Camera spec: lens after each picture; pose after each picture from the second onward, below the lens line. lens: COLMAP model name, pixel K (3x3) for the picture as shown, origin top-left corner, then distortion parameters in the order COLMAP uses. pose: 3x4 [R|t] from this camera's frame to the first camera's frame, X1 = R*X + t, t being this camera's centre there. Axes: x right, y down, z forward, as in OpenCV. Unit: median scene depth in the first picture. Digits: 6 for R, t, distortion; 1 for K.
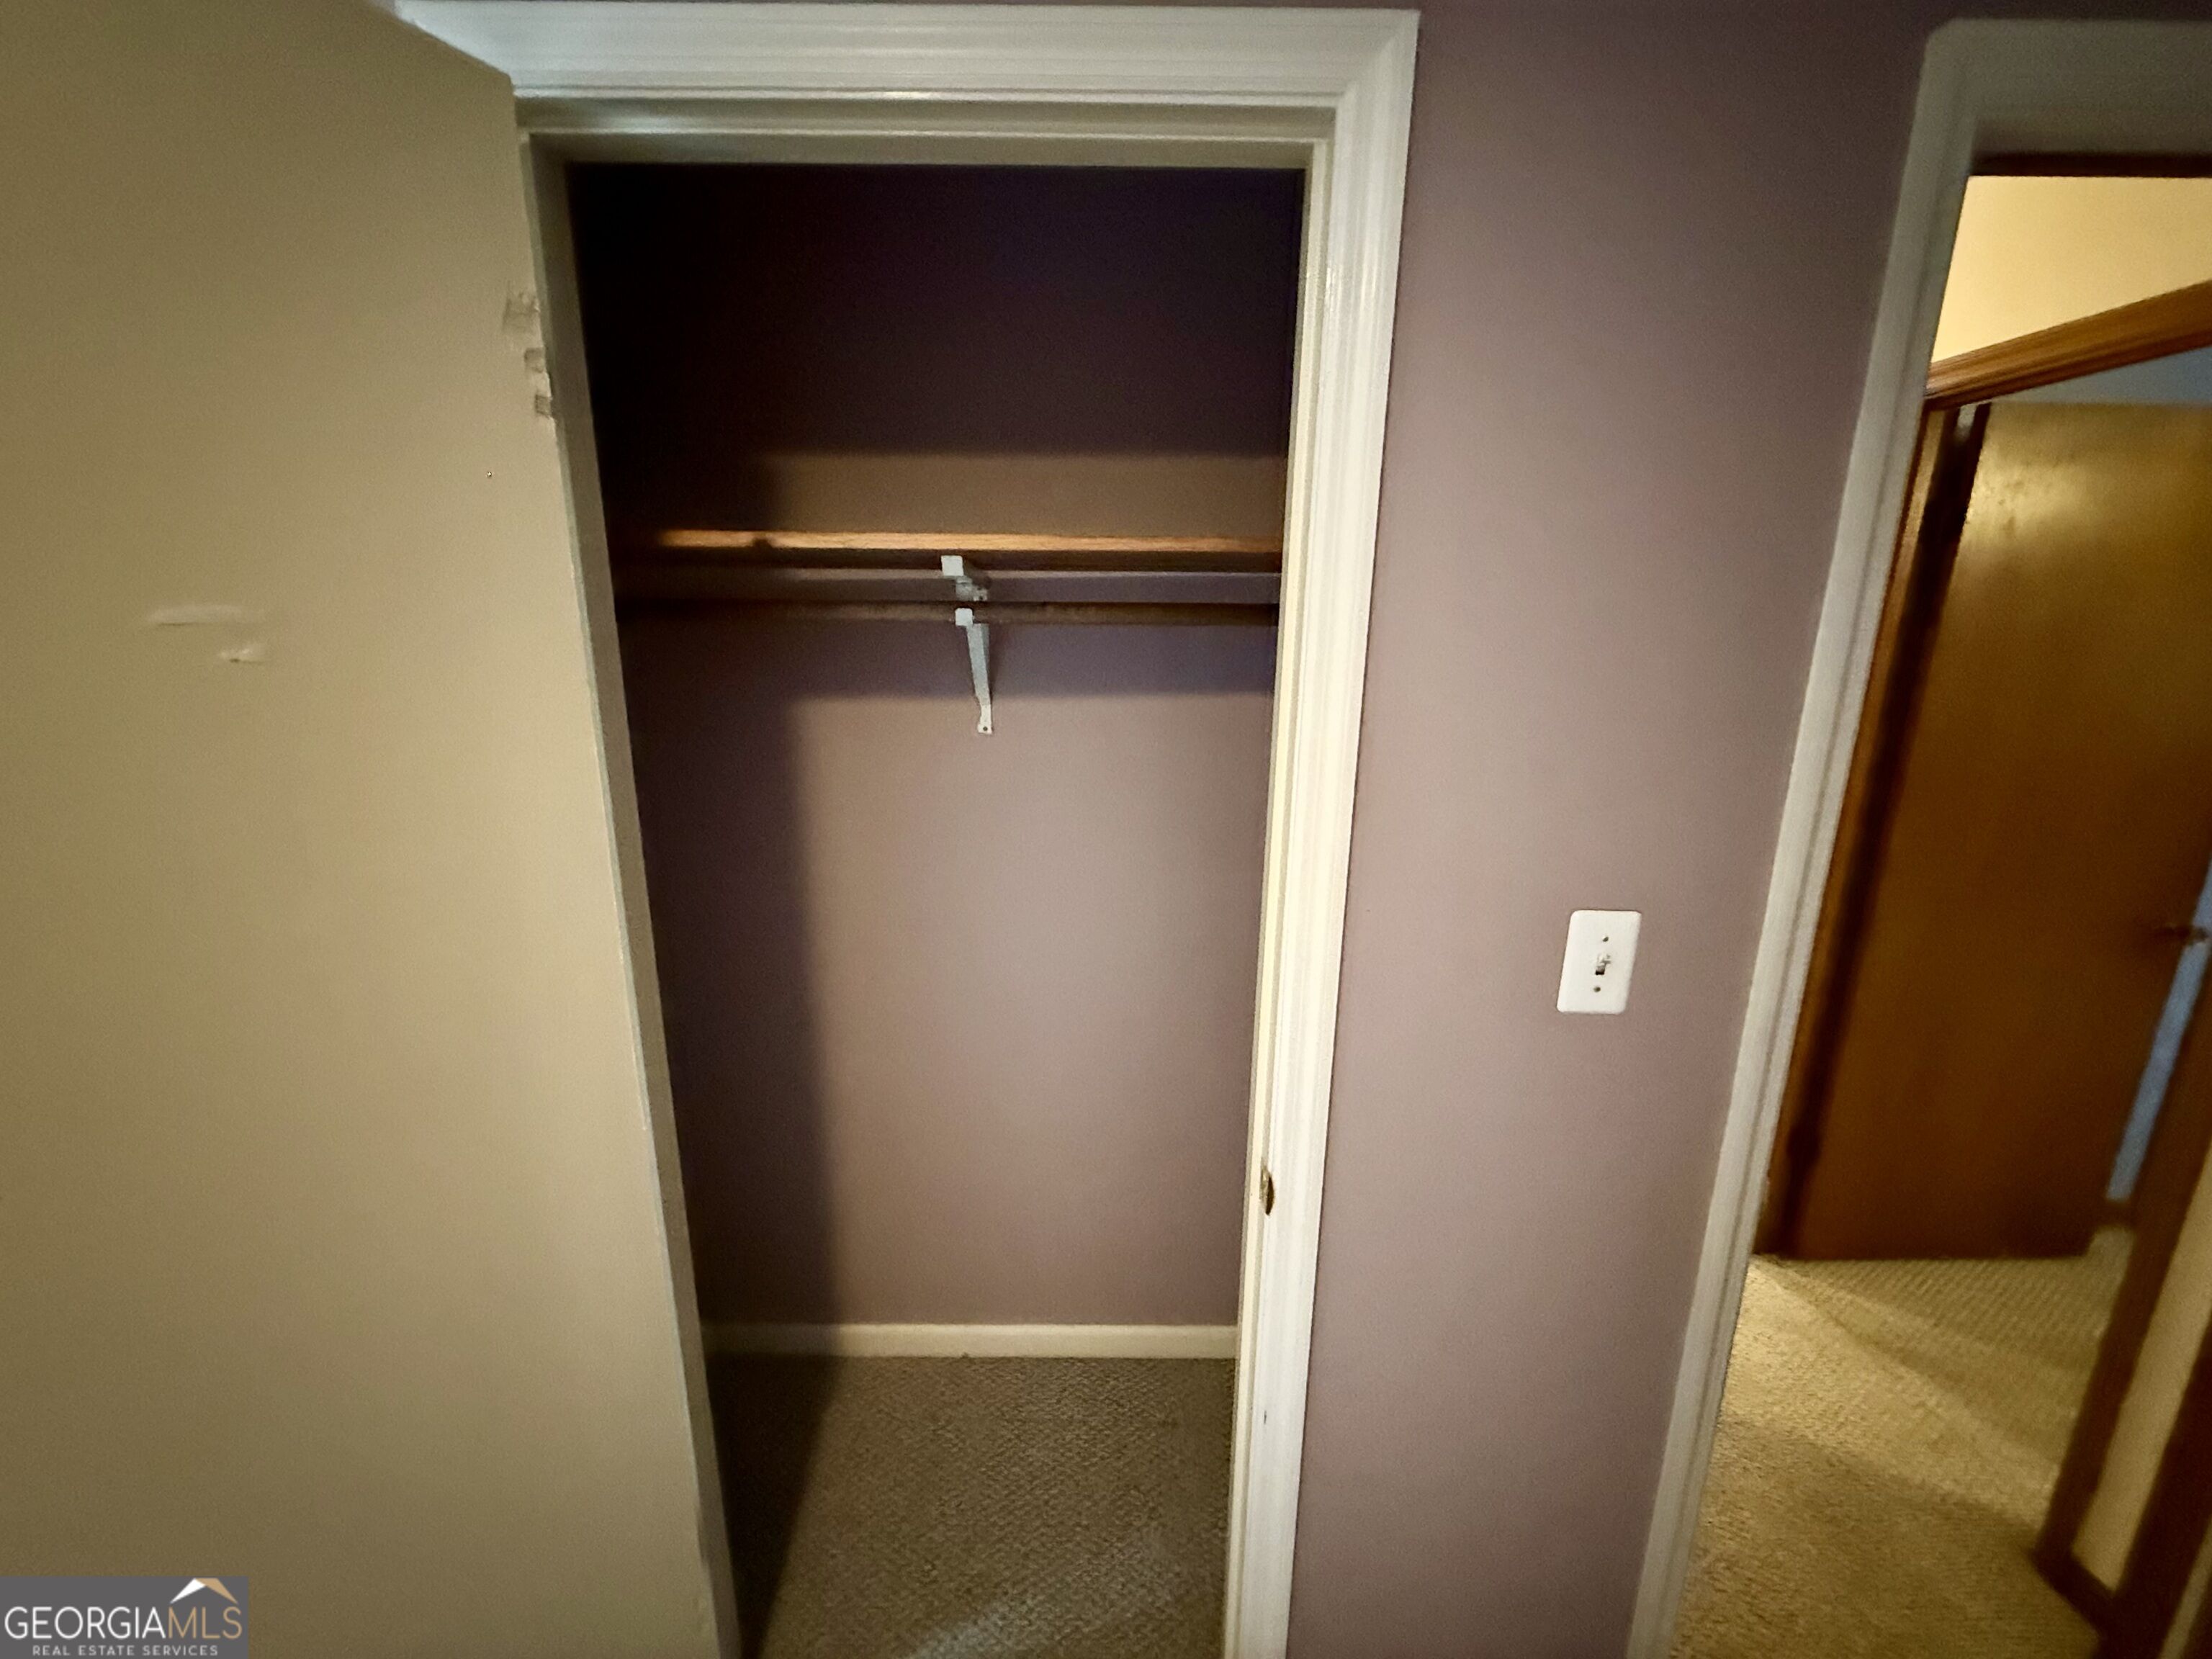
lens RADIAL K [[881.5, 0, 1096.7], [0, 881.5, 825.1], [0, 0, 1]] dist [0.000142, -0.000784]
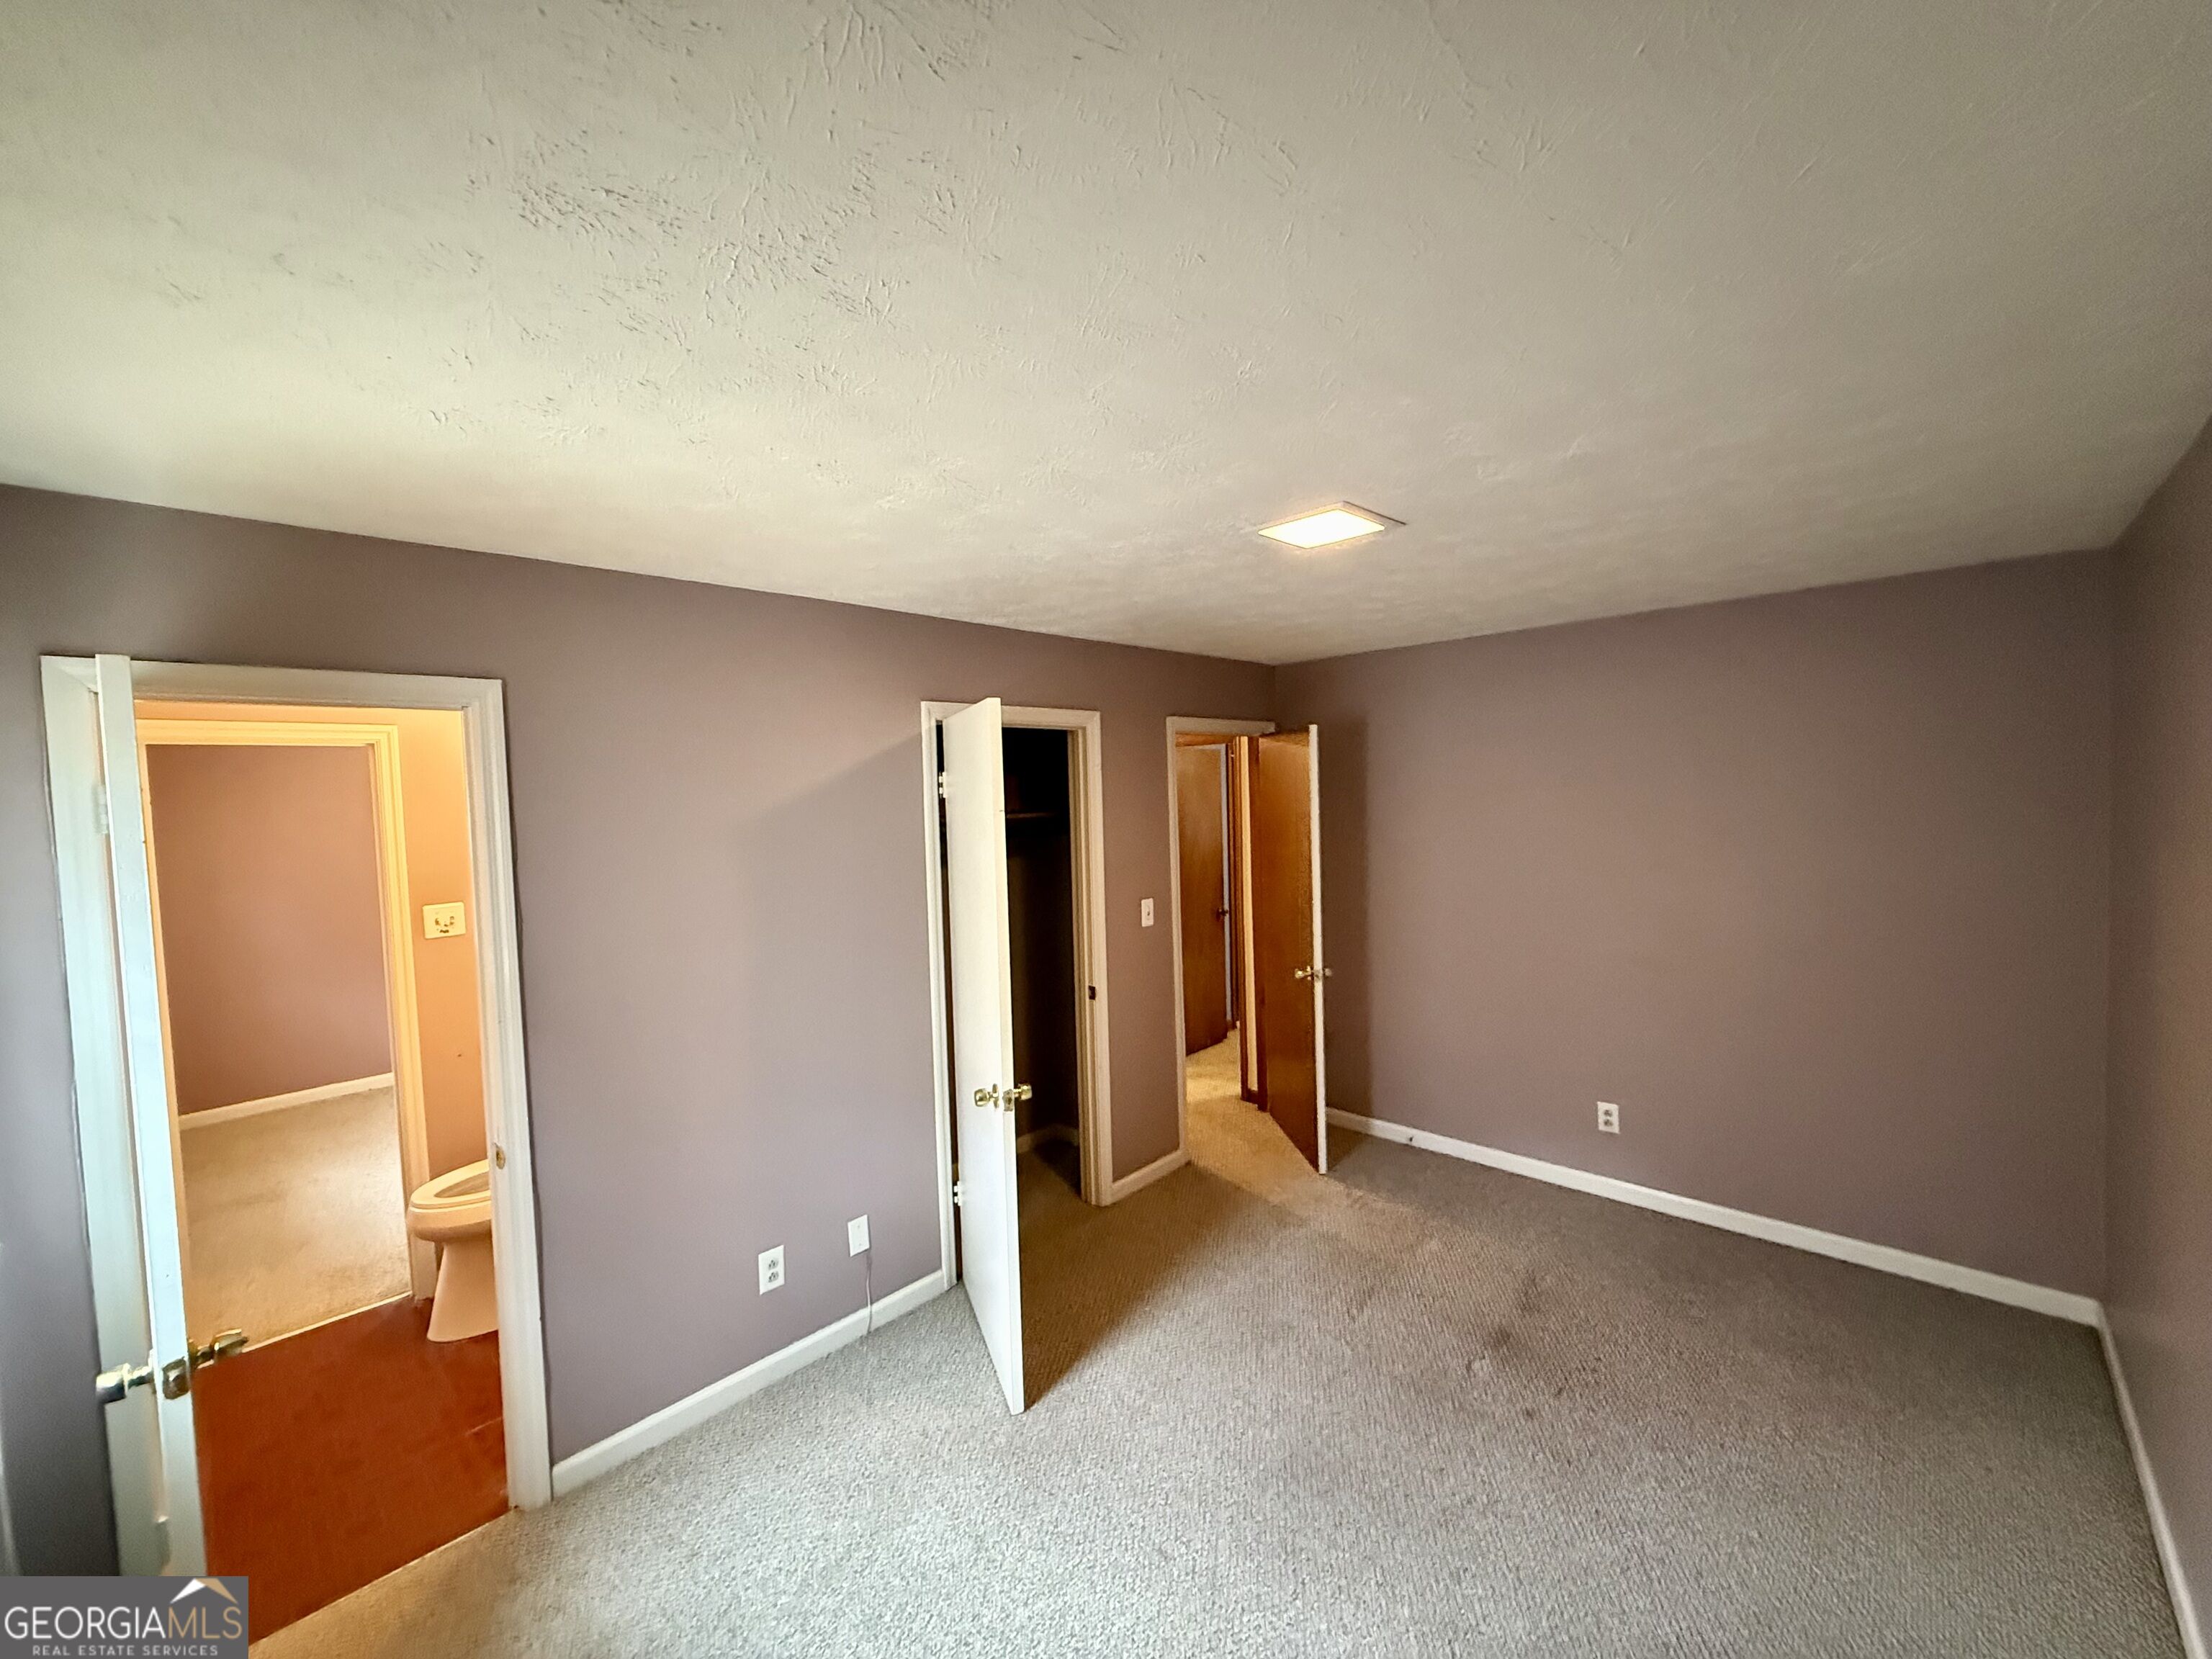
lens RADIAL K [[881.5, 0, 1109.4], [0, 881.5, 828.2], [0, 0, 1]] dist [0.000142, -0.000784]
pose [[0.686067, -0.062008, 0.724891, -2.405584], [0.199955, 0.974063, -0.105923, 0.169069], [-0.699521, 0.217616, 0.680672, -1.672417]]
